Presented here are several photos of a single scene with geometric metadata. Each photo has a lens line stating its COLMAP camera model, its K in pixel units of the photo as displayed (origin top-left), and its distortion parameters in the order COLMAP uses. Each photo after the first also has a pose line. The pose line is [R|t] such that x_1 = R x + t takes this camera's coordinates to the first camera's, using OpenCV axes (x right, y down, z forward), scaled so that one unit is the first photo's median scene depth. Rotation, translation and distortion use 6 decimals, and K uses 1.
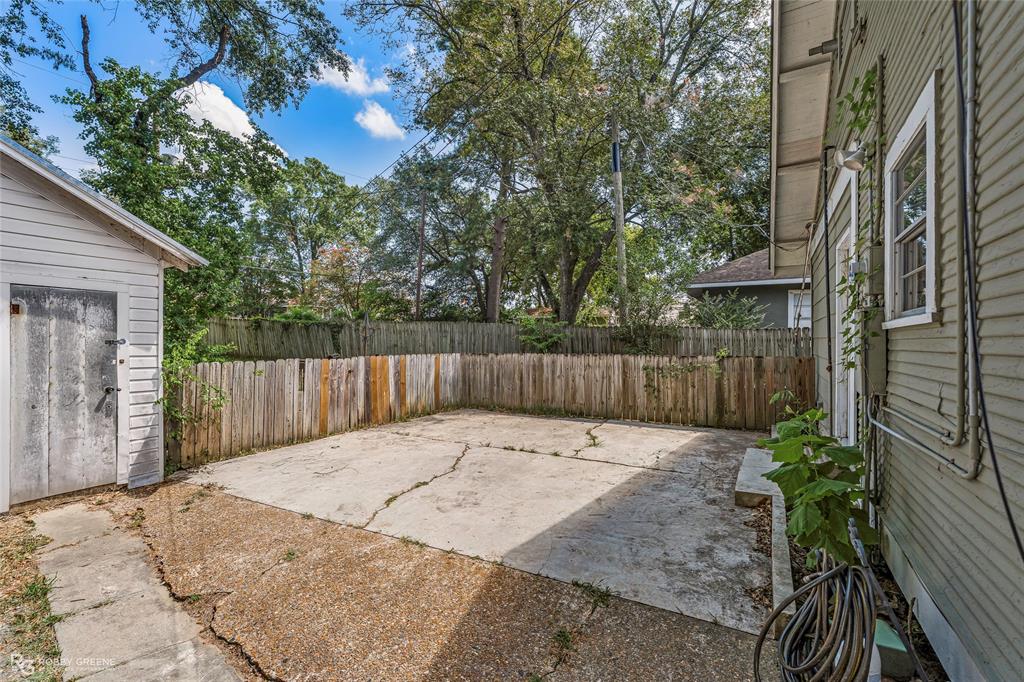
lens RADIAL K [[461.4, 0, 513.2], [0, 461.4, 338.5], [0, 0, 1]] dist [-0.004777, 0.001725]
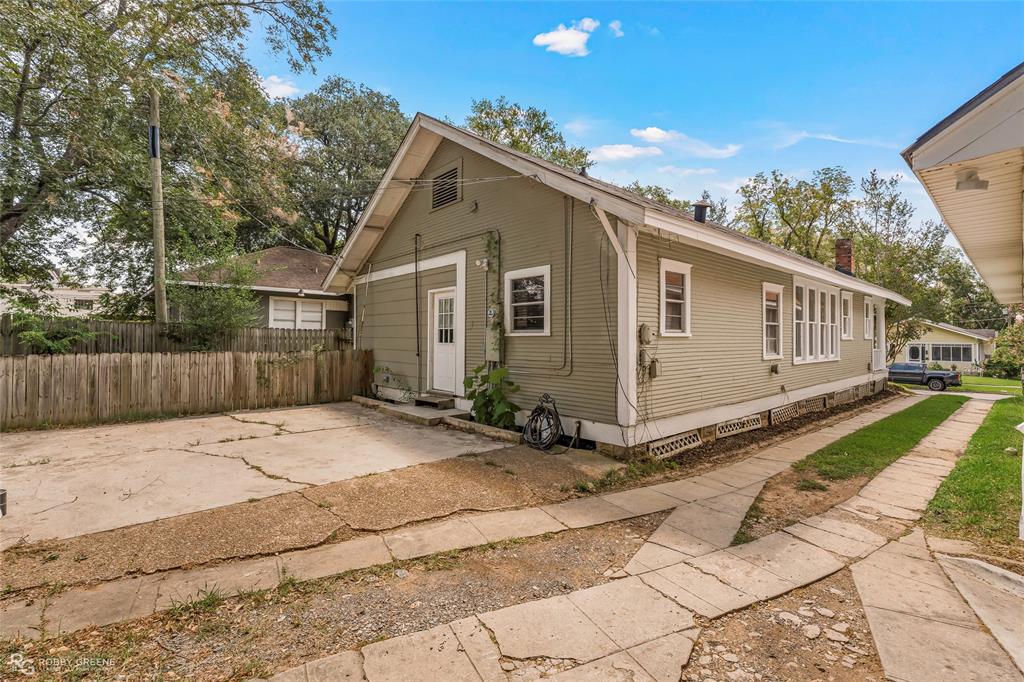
lens RADIAL K [[461.4, 0, 506.7], [0, 461.4, 340.4], [0, 0, 1]] dist [-0.004777, 0.001725]
pose [[0.333255, -0.000748, 0.942836, -0.674430], [-0.010327, 0.999937, 0.004443, -0.002500], [-0.942780, -0.011217, 0.333226, 0.037693]]
